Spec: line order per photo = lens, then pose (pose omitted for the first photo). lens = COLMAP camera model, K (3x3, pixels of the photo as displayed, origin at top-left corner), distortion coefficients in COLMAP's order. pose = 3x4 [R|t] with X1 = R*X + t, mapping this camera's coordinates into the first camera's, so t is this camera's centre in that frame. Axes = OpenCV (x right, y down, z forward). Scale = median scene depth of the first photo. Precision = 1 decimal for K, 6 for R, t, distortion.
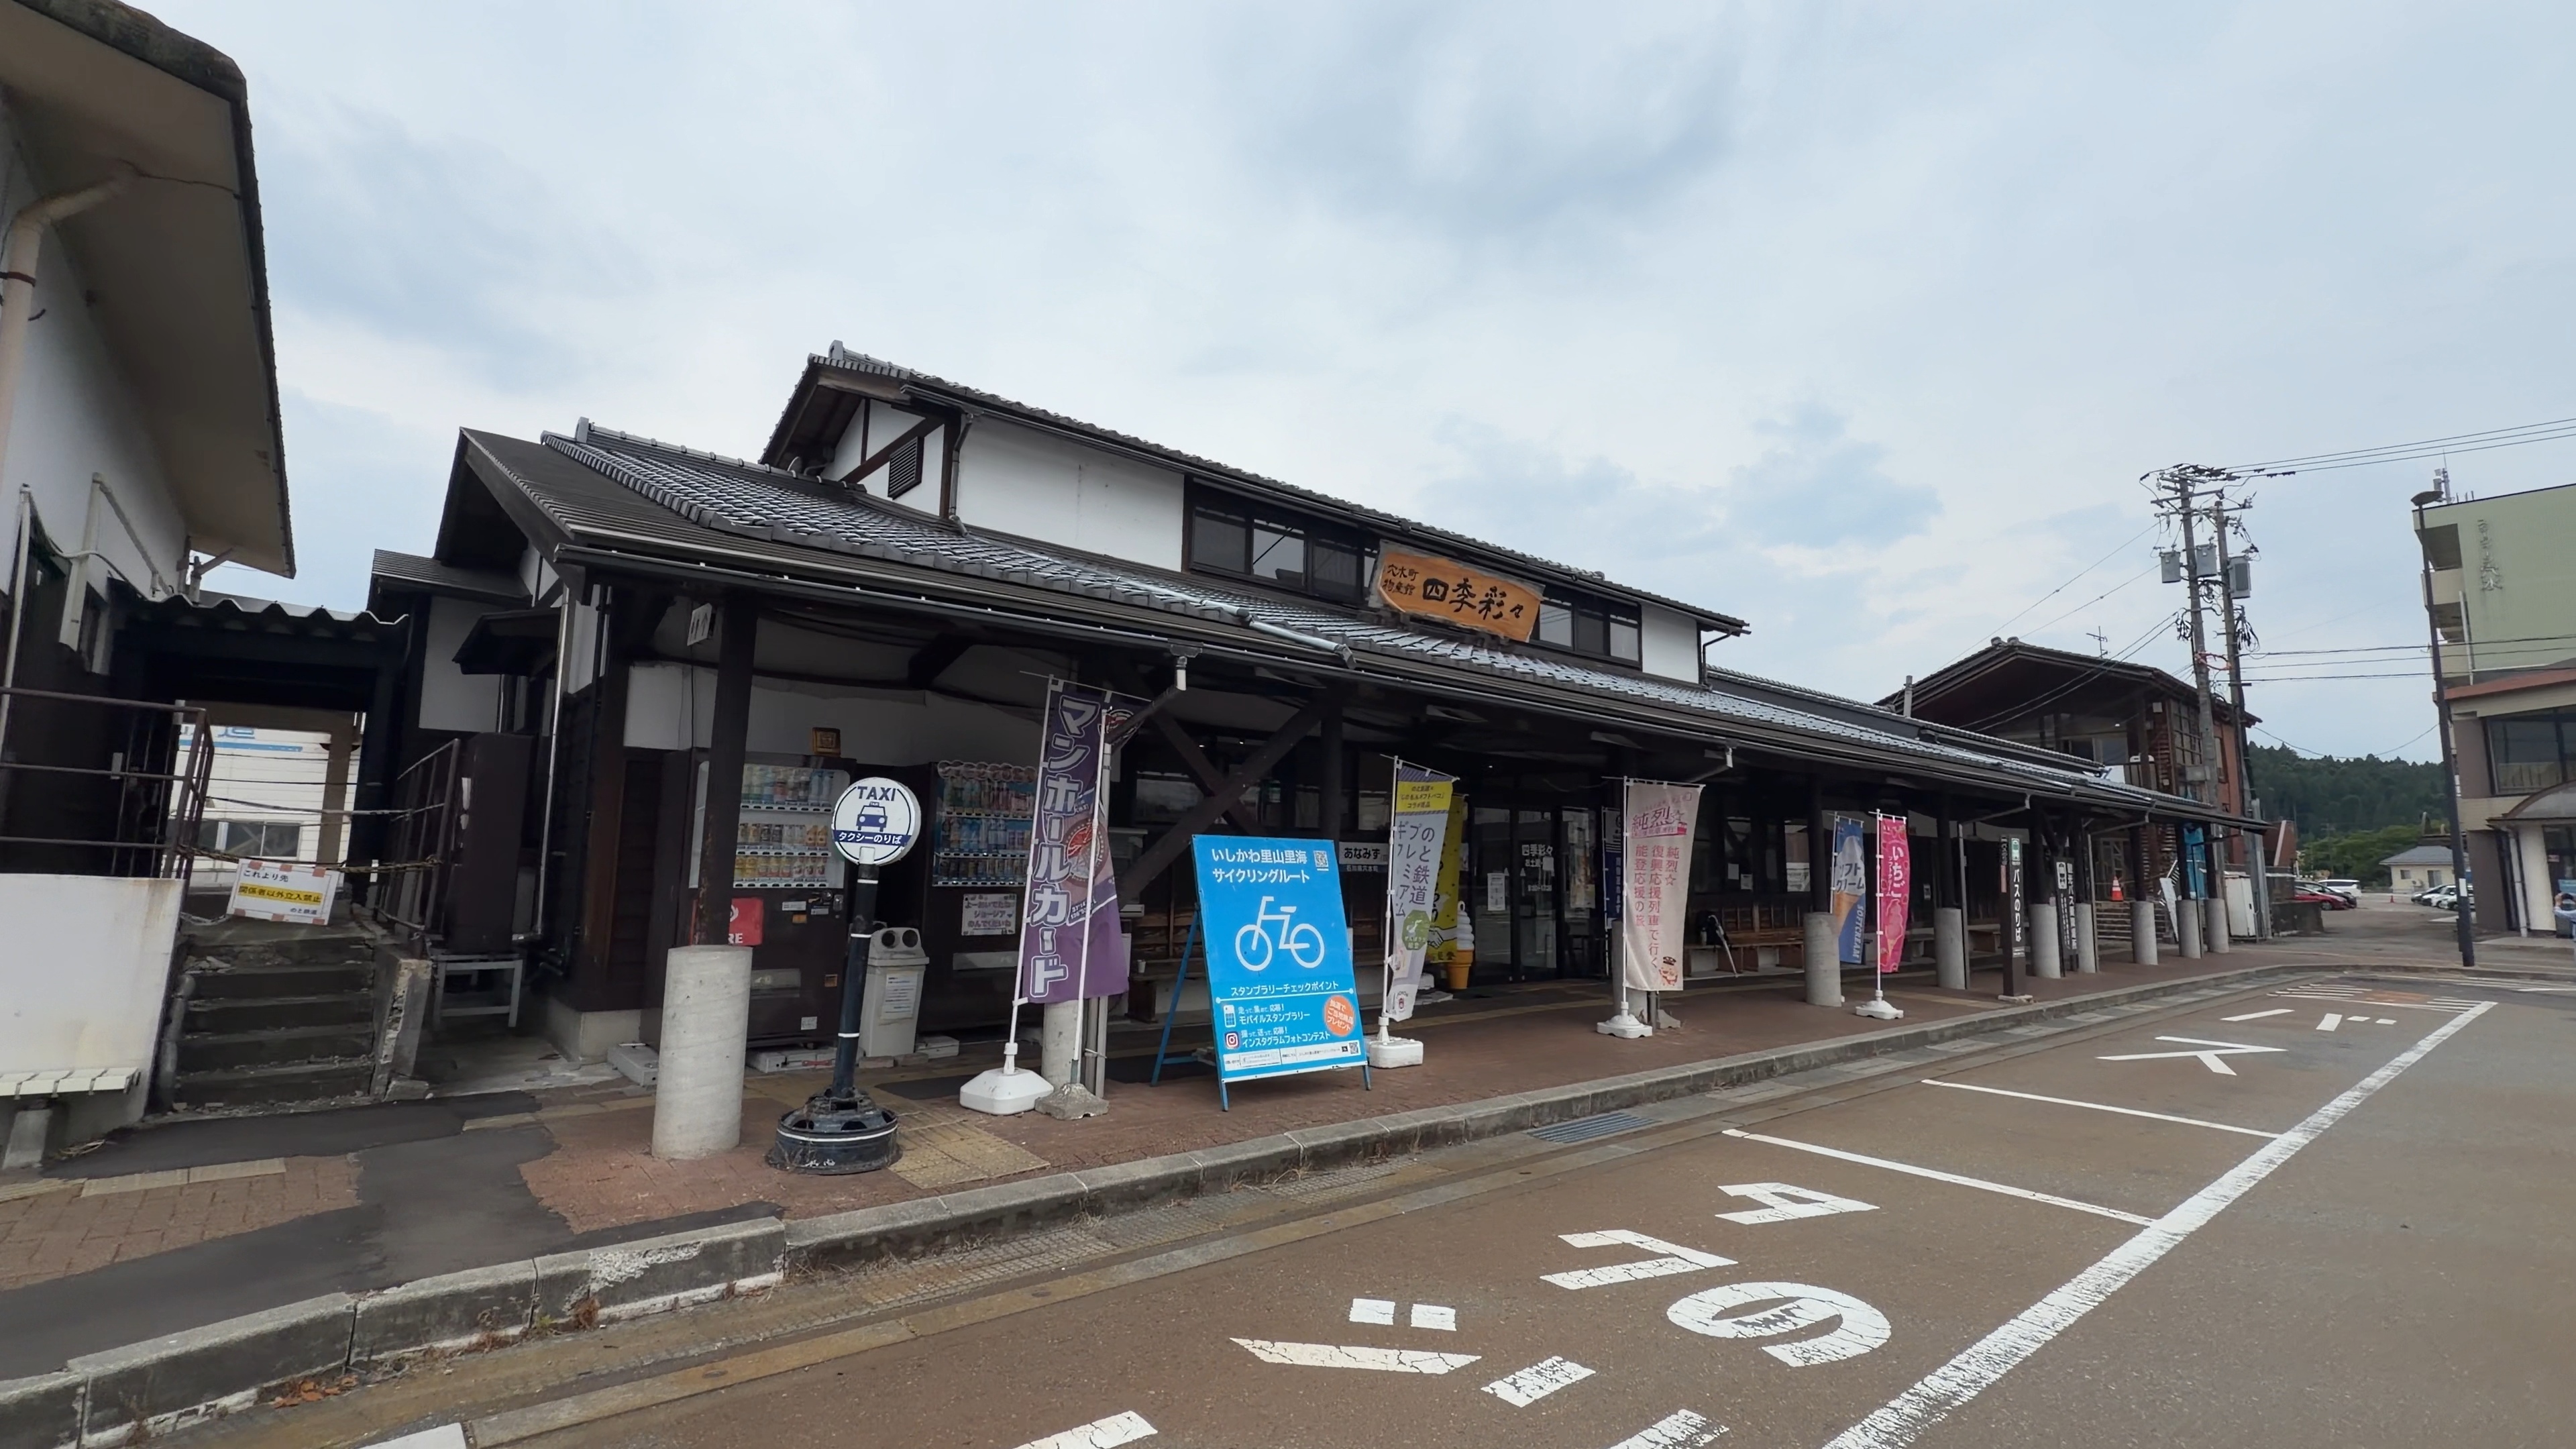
lens RADIAL K [[1123.3, 0, 1288.0], [0, 1123.3, 724.5], [0, 0, 1]] dist [0.000783, -0.000495]
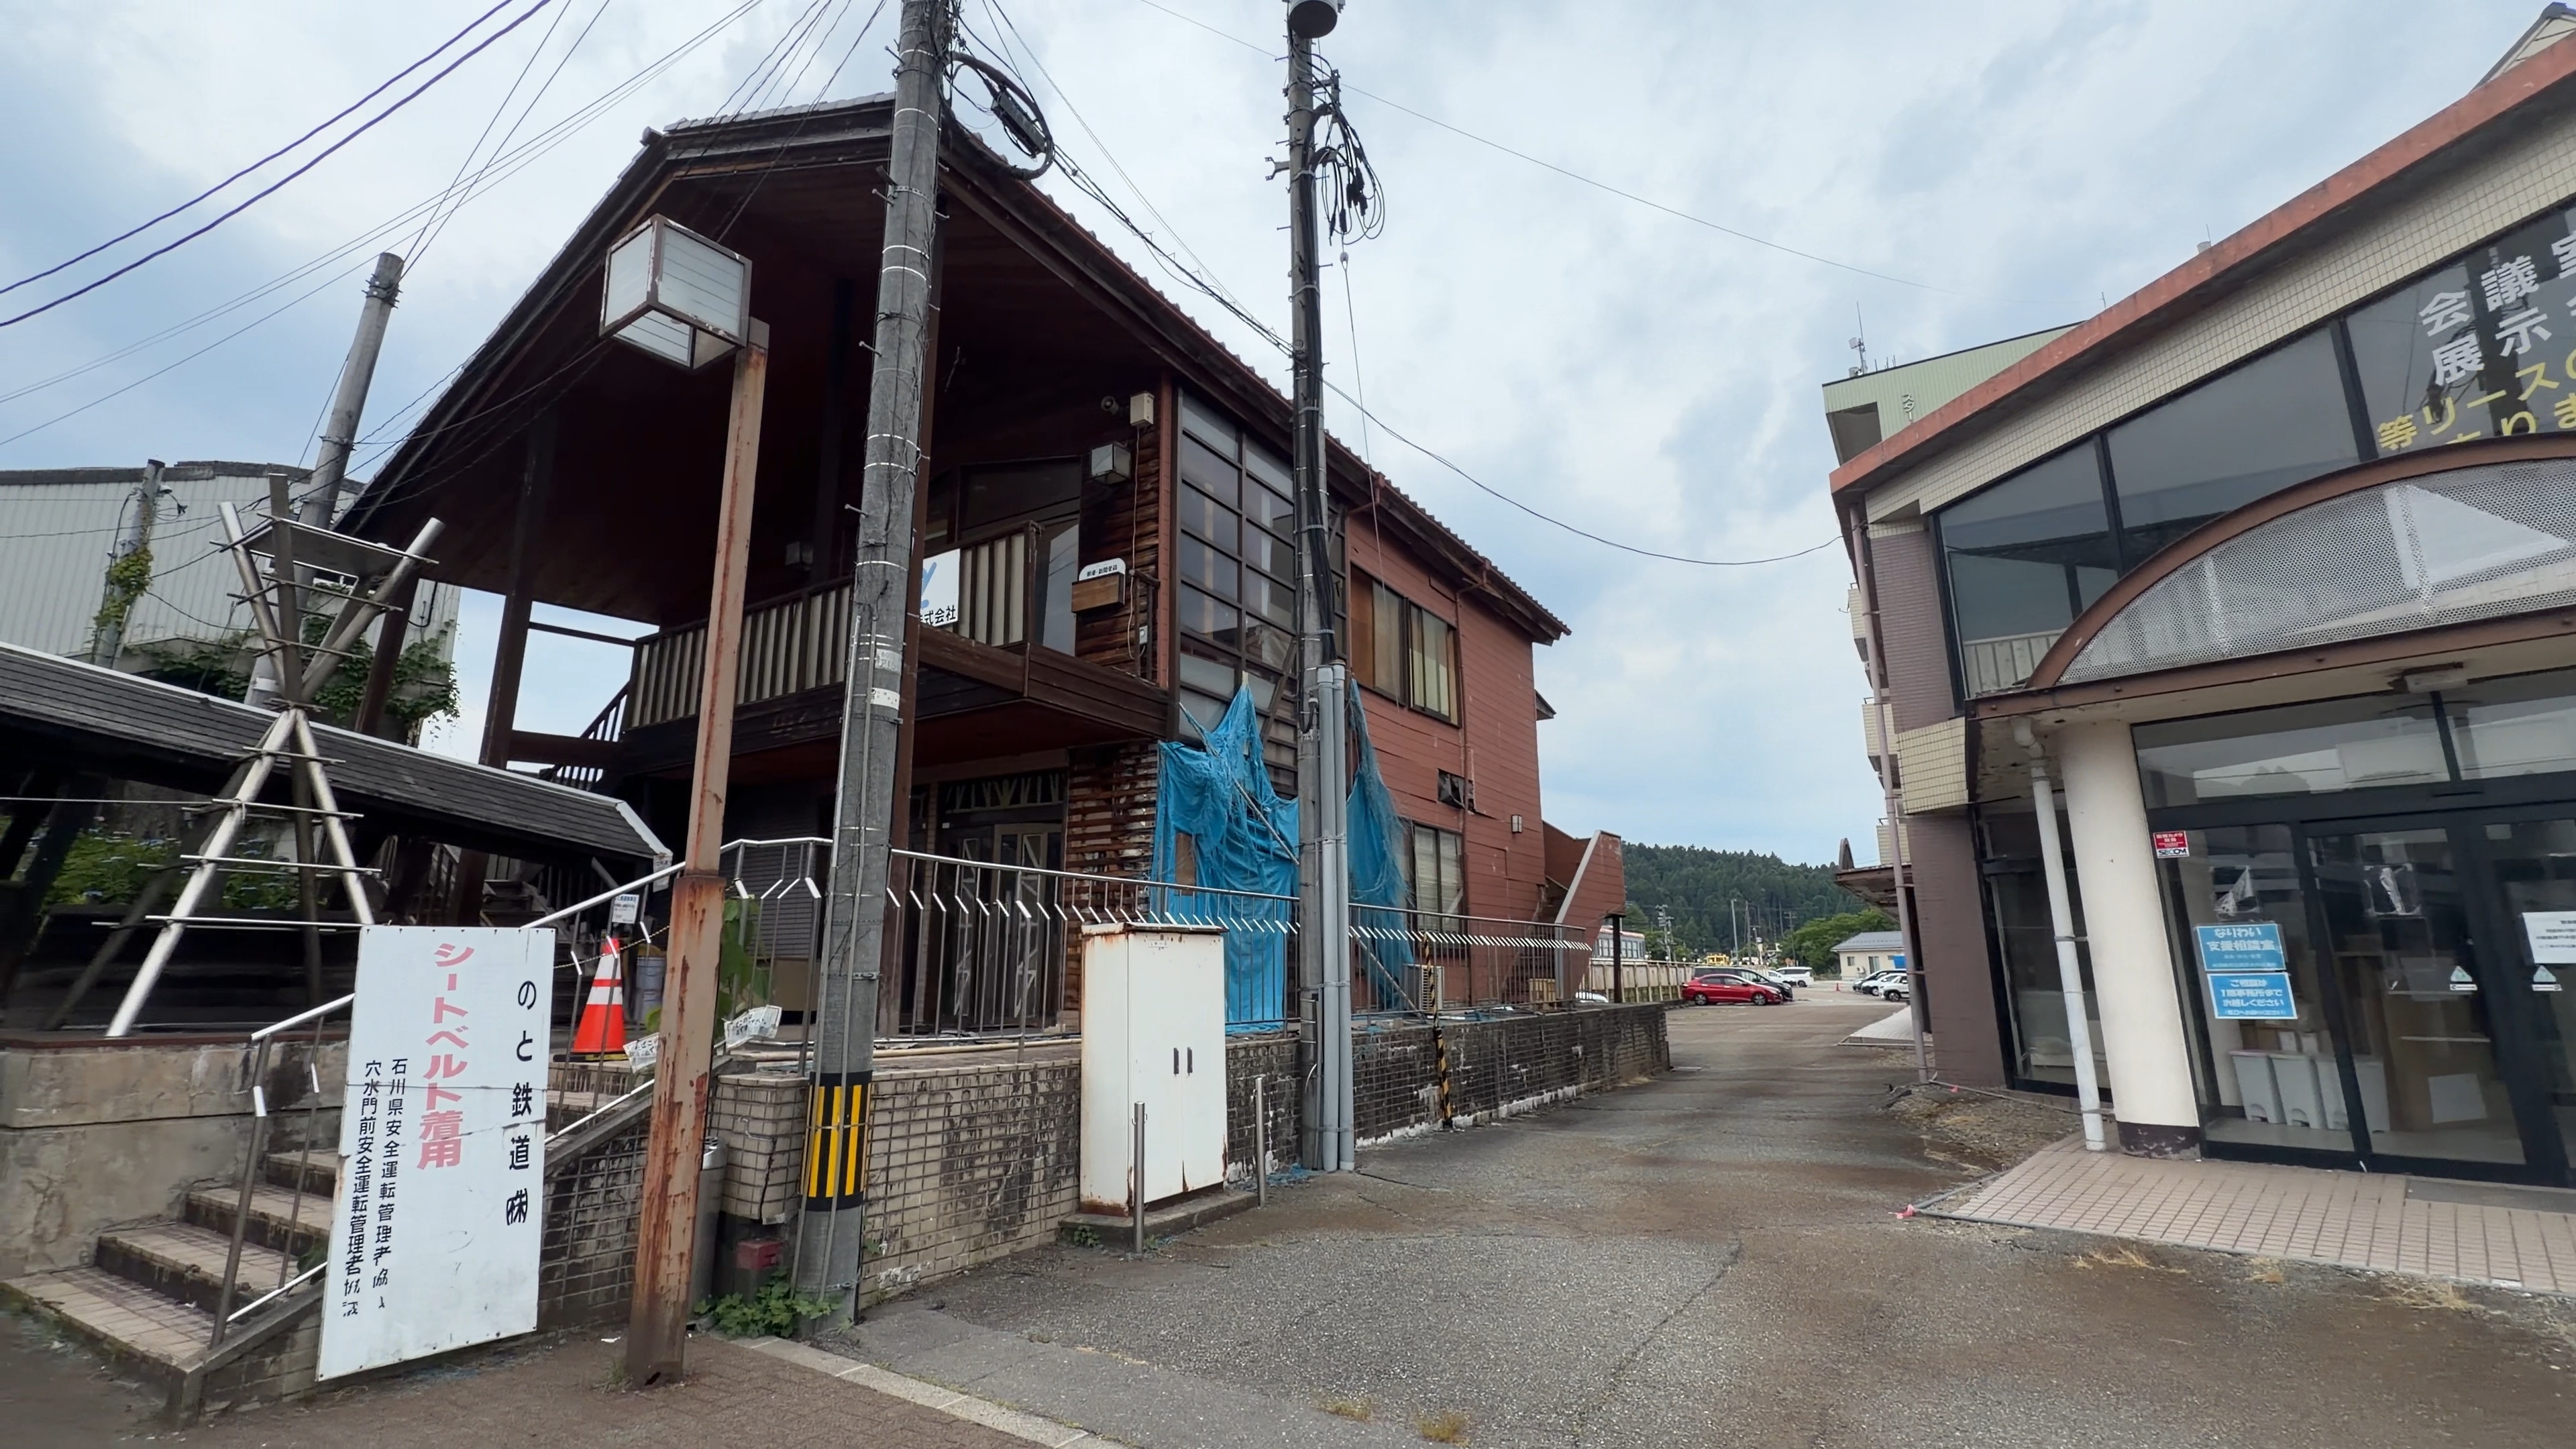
lens RADIAL K [[1123.3, 0, 1288.0], [0, 1123.3, 724.5], [0, 0, 1]] dist [0.000783, -0.000495]
pose [[0.950126, 0.052122, 0.307480, 0.719670], [-0.024744, 0.995426, -0.092279, 0.102484], [-0.310883, 0.080068, 0.947070, 0.691318]]
